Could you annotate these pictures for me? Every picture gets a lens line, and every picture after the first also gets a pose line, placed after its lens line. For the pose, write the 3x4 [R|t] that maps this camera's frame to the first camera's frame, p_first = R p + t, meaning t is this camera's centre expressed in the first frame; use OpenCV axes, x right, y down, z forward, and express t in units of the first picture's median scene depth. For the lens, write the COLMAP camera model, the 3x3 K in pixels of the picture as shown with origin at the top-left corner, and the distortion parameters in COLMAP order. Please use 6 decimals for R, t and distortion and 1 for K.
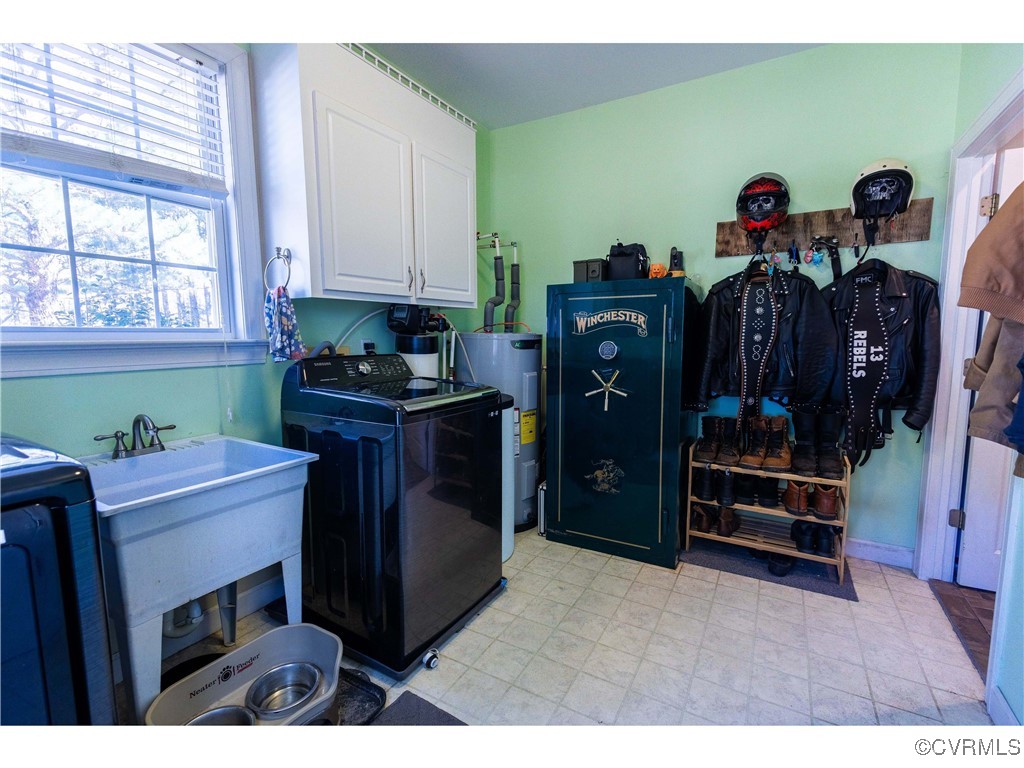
lens RADIAL K [[468.7, 0, 513.1], [0, 468.7, 385.6], [0, 0, 1]] dist [0.007503, -0.001936]
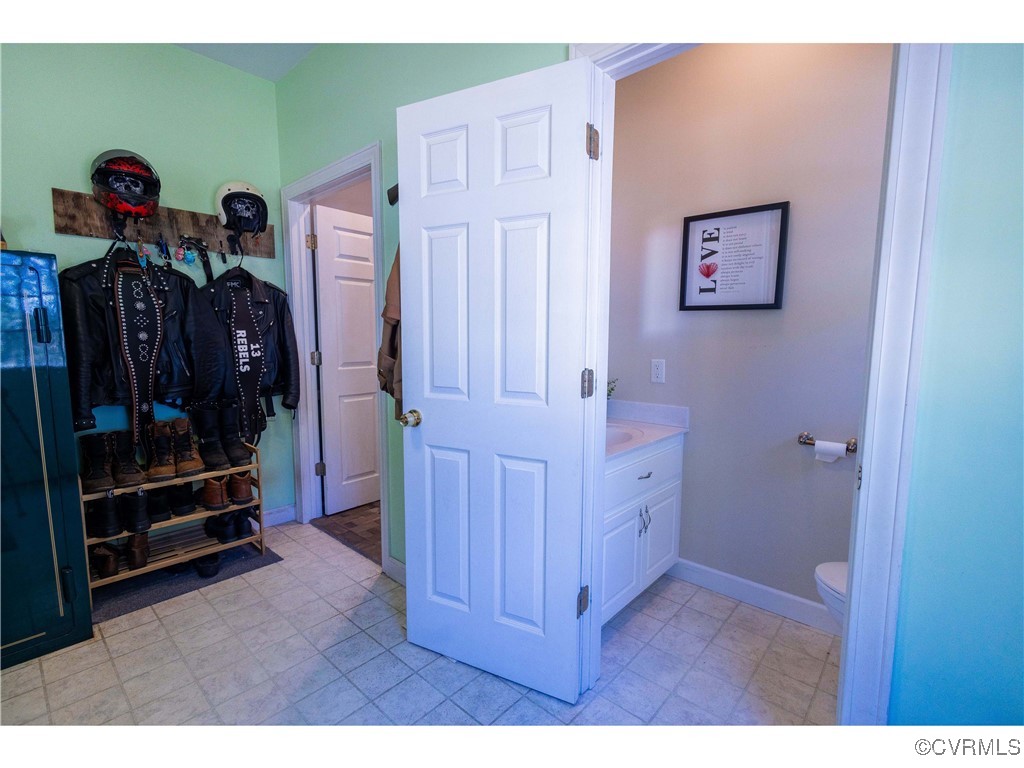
lens RADIAL K [[468.7, 0, 513.1], [0, 468.7, 386.0], [0, 0, 1]] dist [0.007503, -0.001936]
pose [[0.206594, -0.101210, 0.973178, -0.225876], [0.099007, 0.991693, 0.082117, -0.012109], [-0.973405, 0.079386, 0.214898, 0.133233]]
